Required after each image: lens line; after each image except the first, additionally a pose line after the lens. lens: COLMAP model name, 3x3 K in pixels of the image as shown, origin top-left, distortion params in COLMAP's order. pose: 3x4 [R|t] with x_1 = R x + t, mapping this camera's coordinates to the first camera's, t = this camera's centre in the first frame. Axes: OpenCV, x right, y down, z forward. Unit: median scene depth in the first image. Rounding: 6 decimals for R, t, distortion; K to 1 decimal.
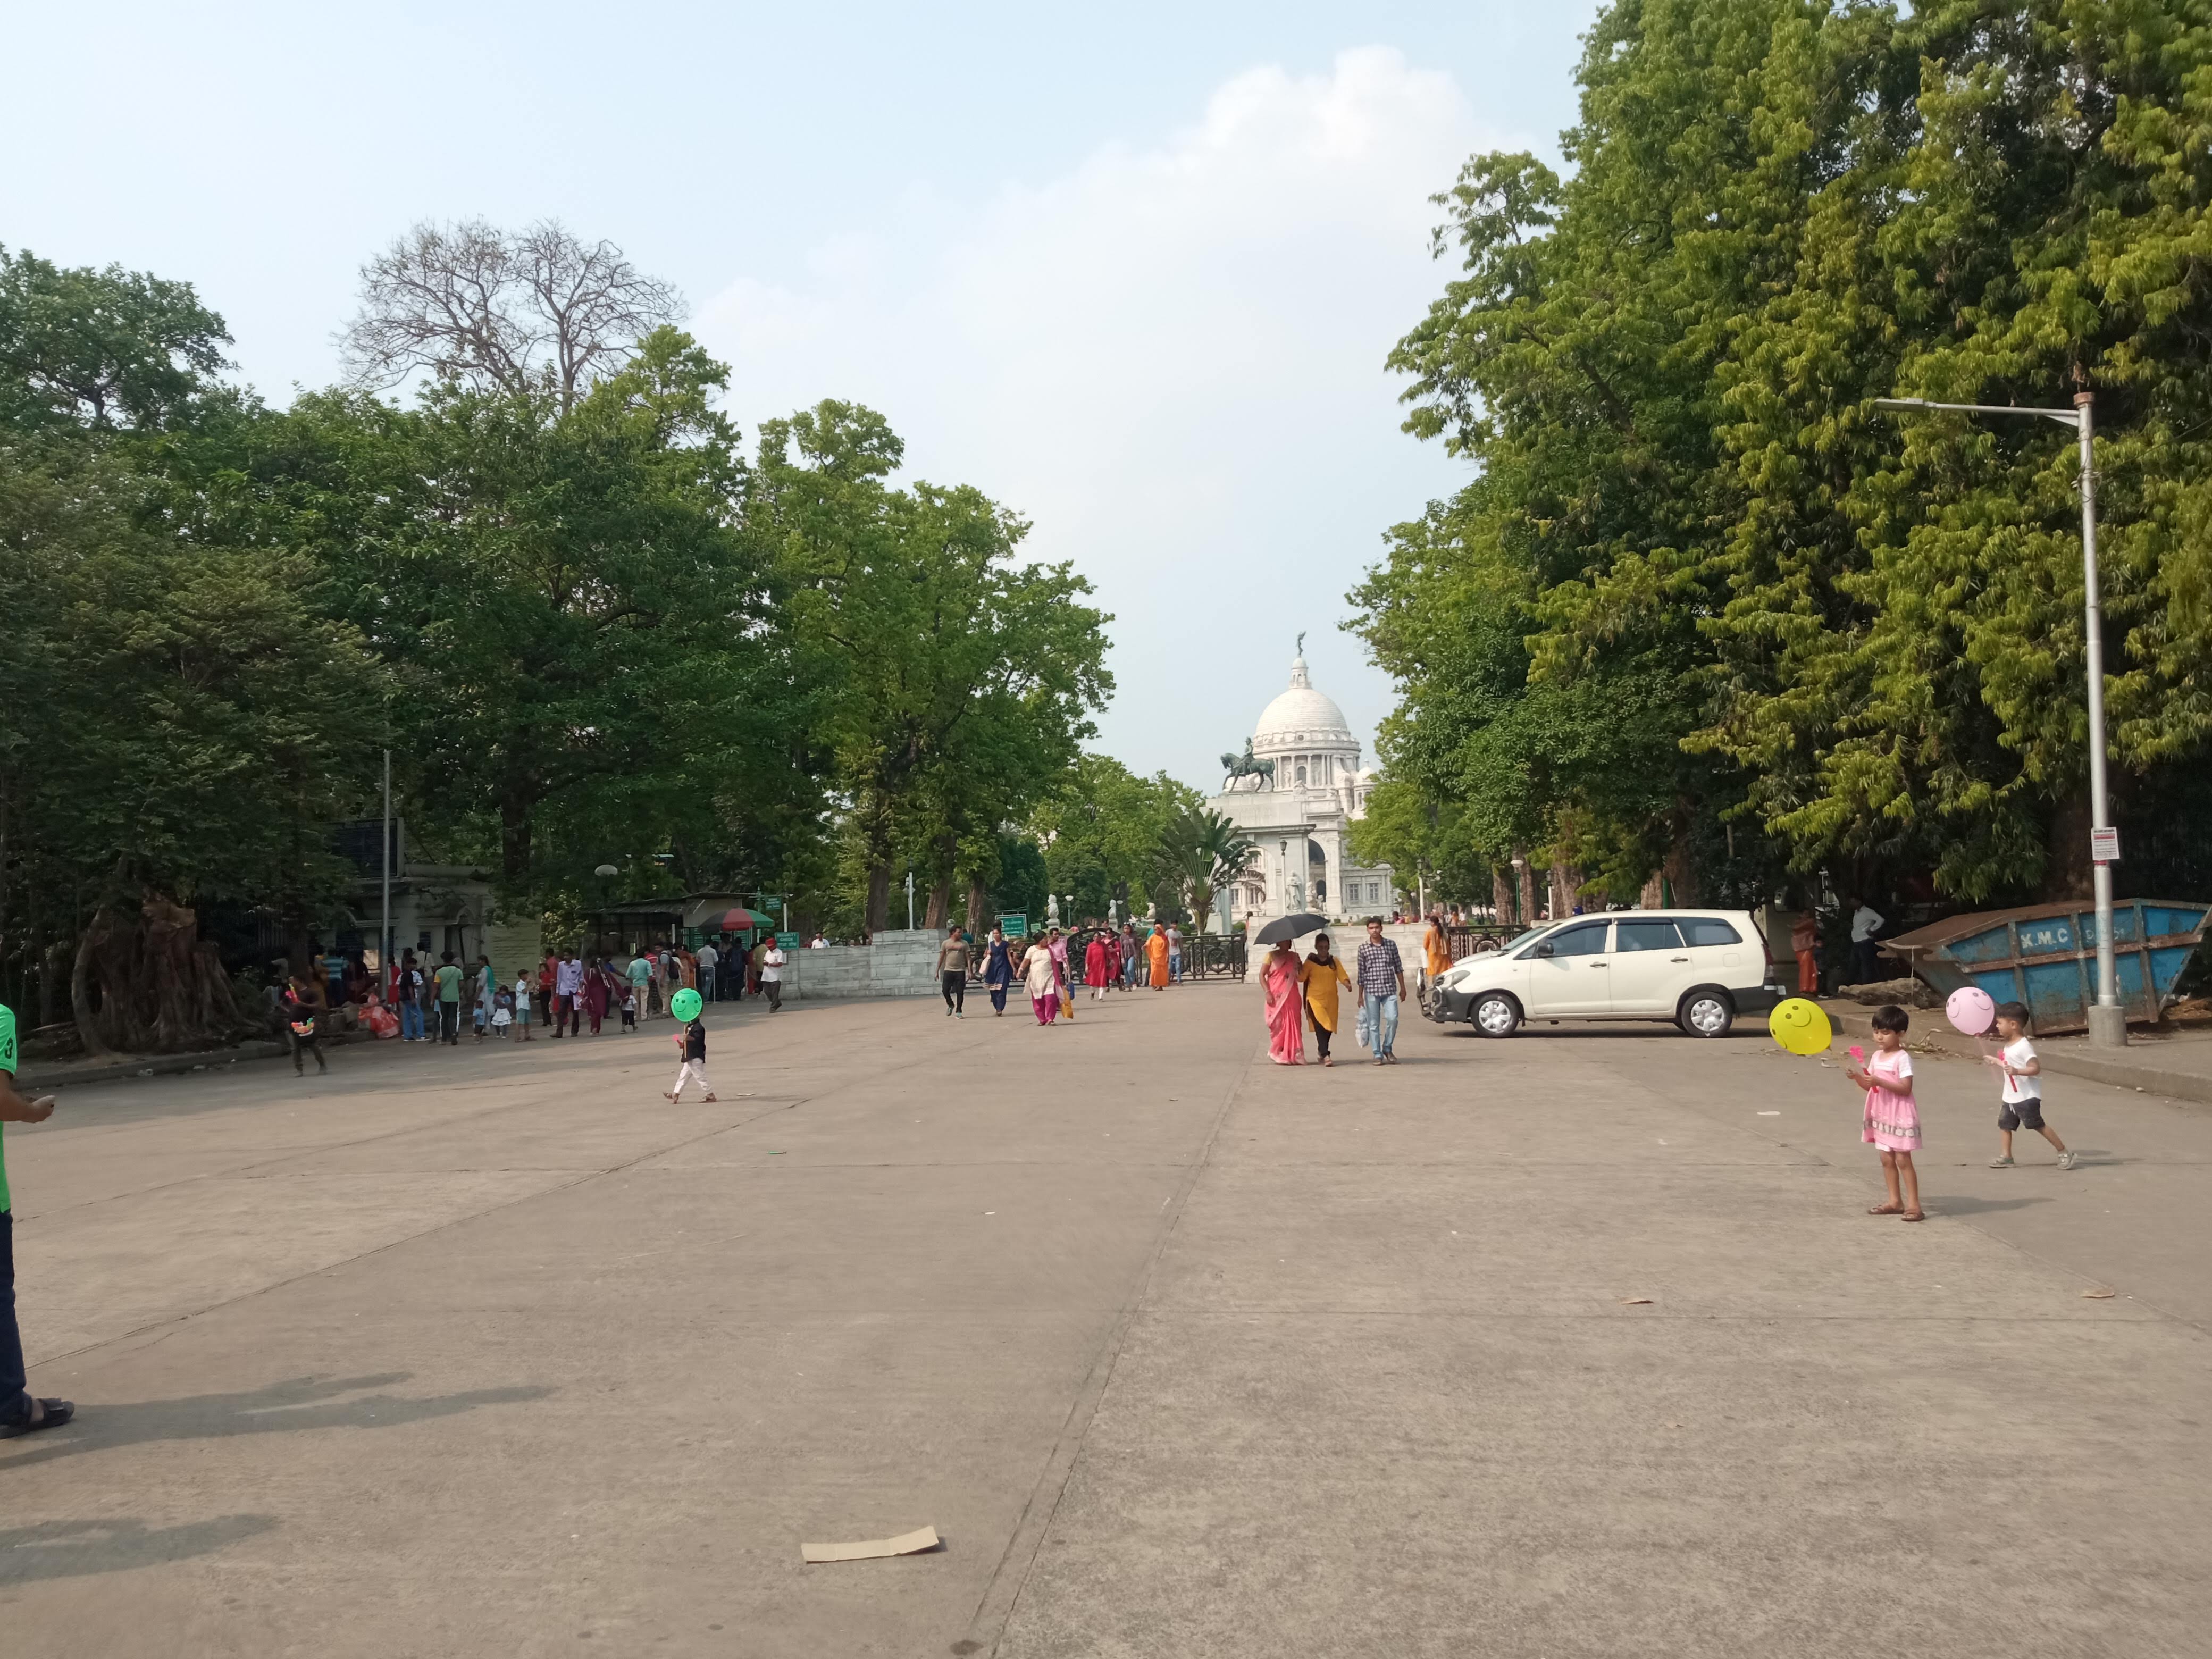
lens RADIAL K [[1780.6, 0, 976.5], [0, 1780.6, 836.3], [0, 0, 1]] dist [0.096607, -0.094255]
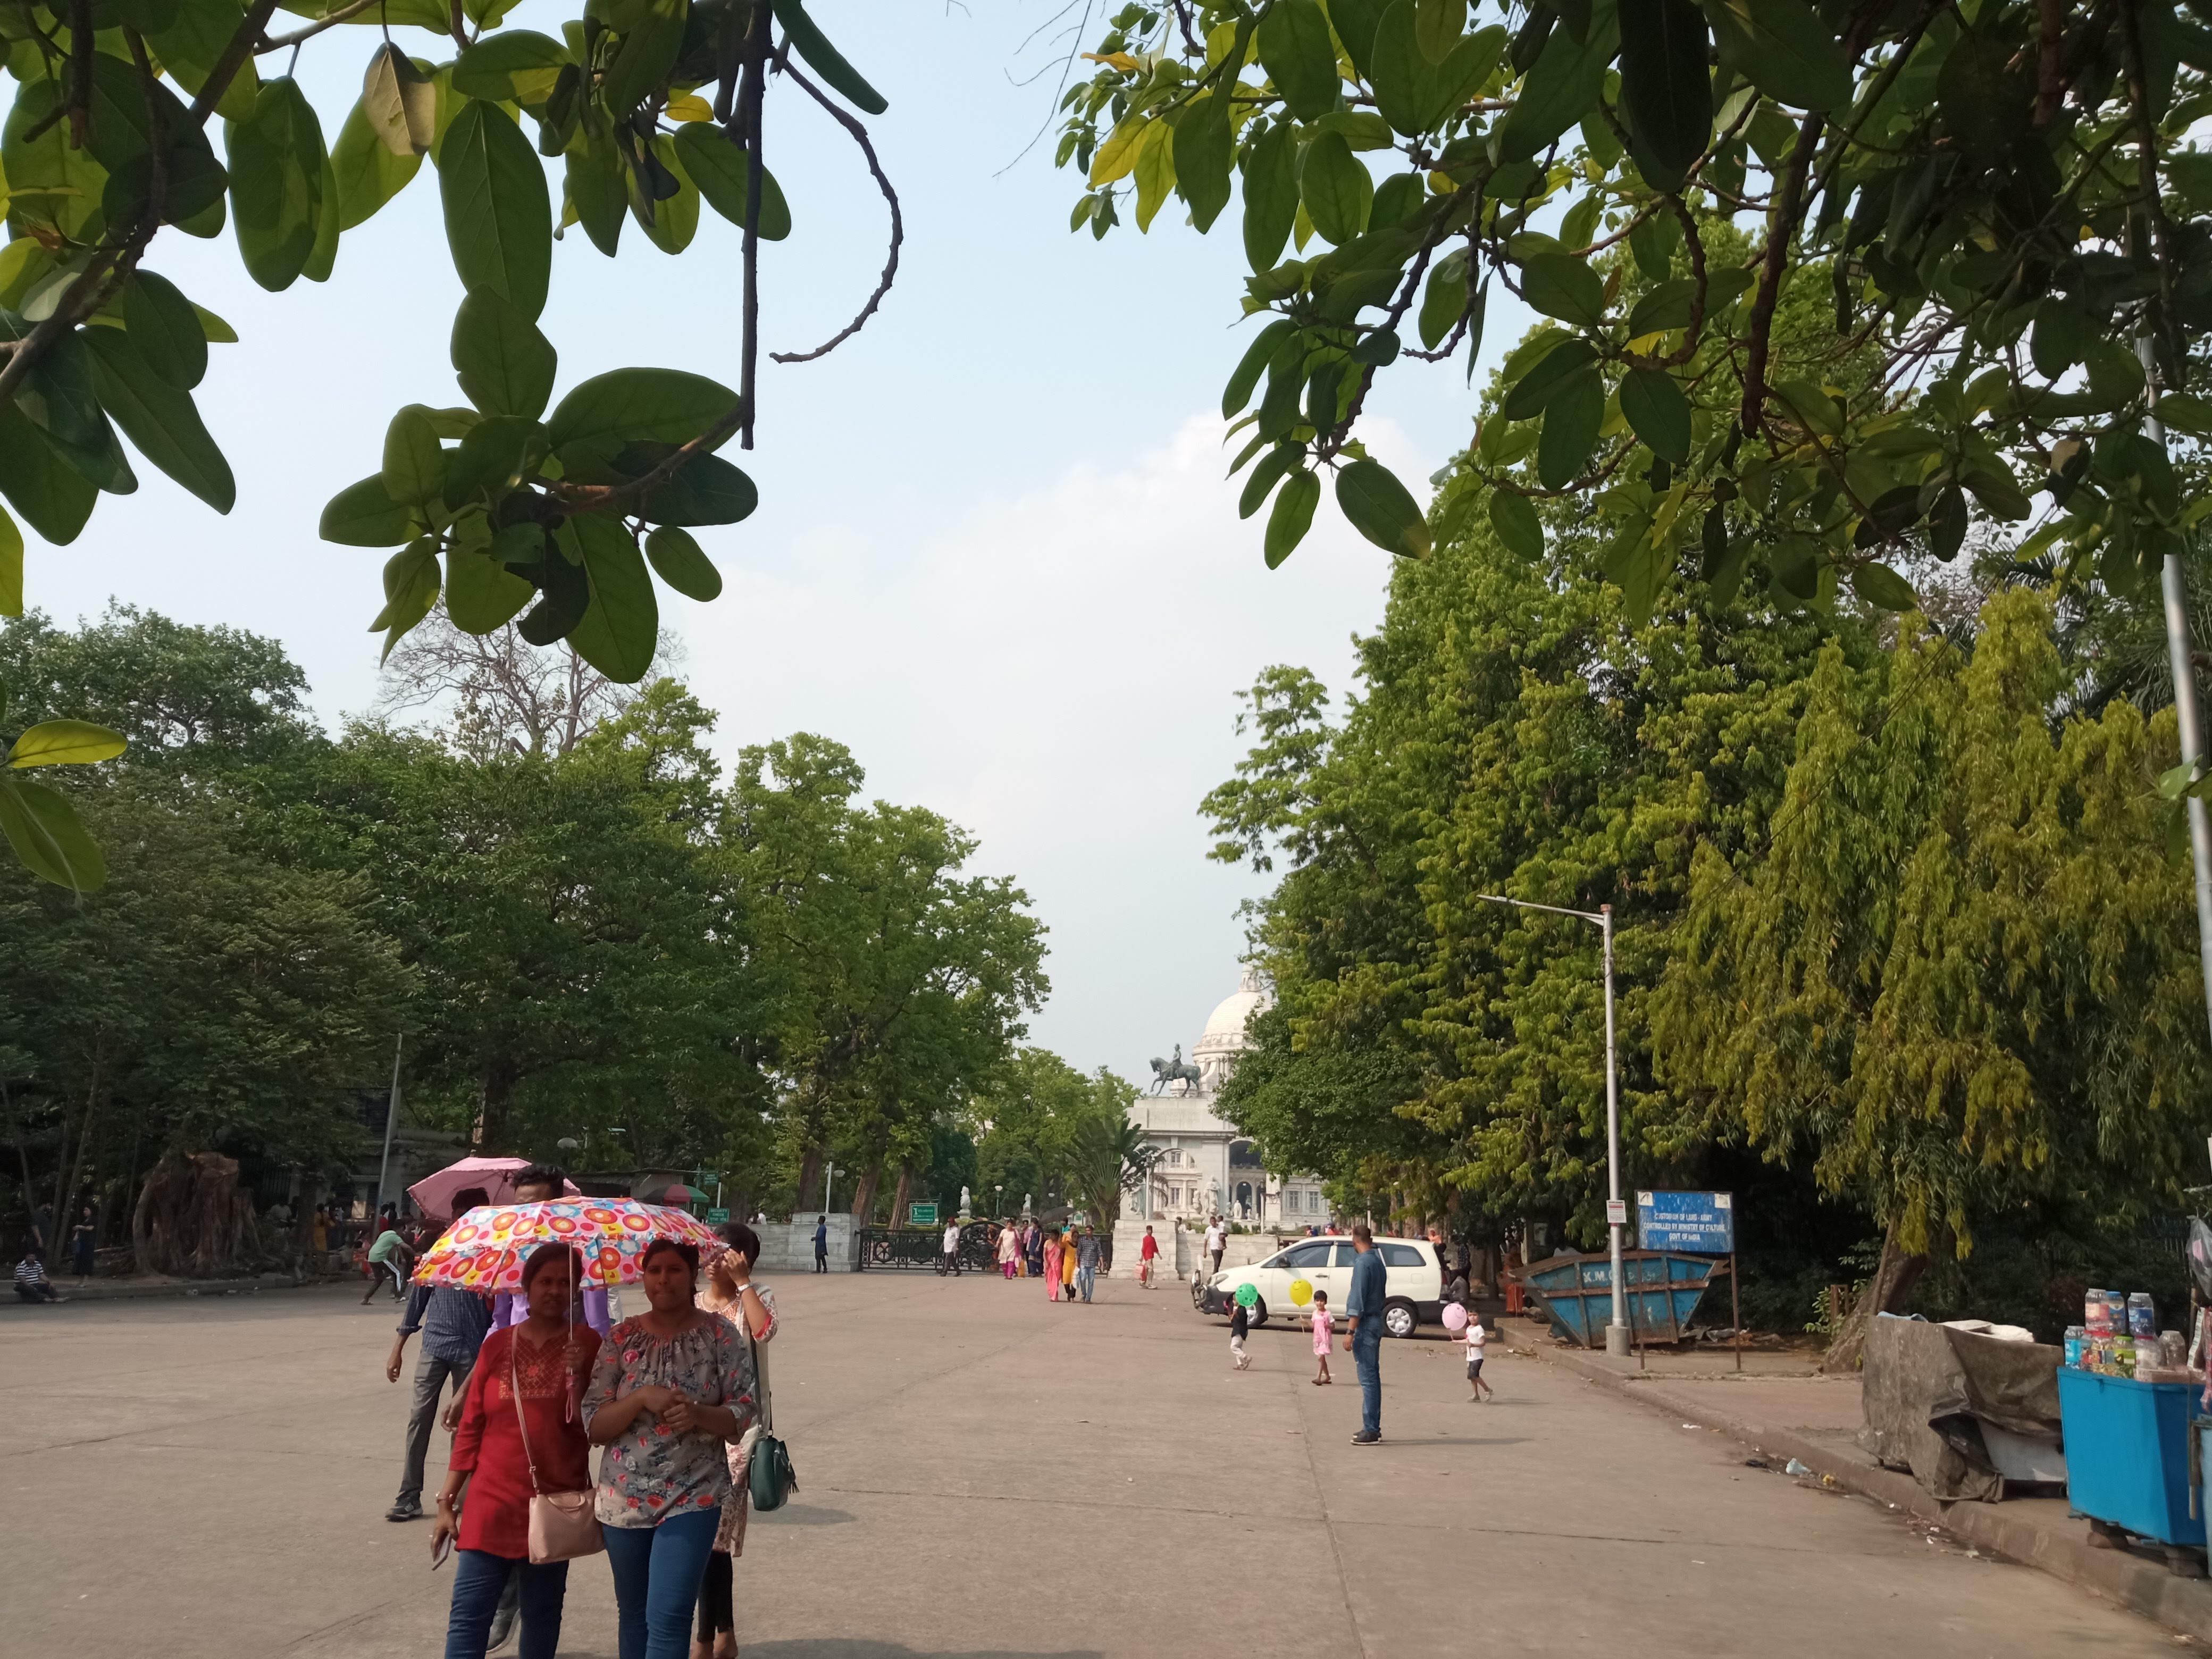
lens RADIAL K [[1780.6, 0, 976.5], [0, 1780.6, 836.3], [0, 0, 1]] dist [0.096607, -0.094255]
pose [[0.997478, 0.069200, 0.015771, 0.034626], [-0.065919, 0.985635, -0.155496, -0.018926], [-0.026305, 0.154064, 0.987711, -0.262489]]
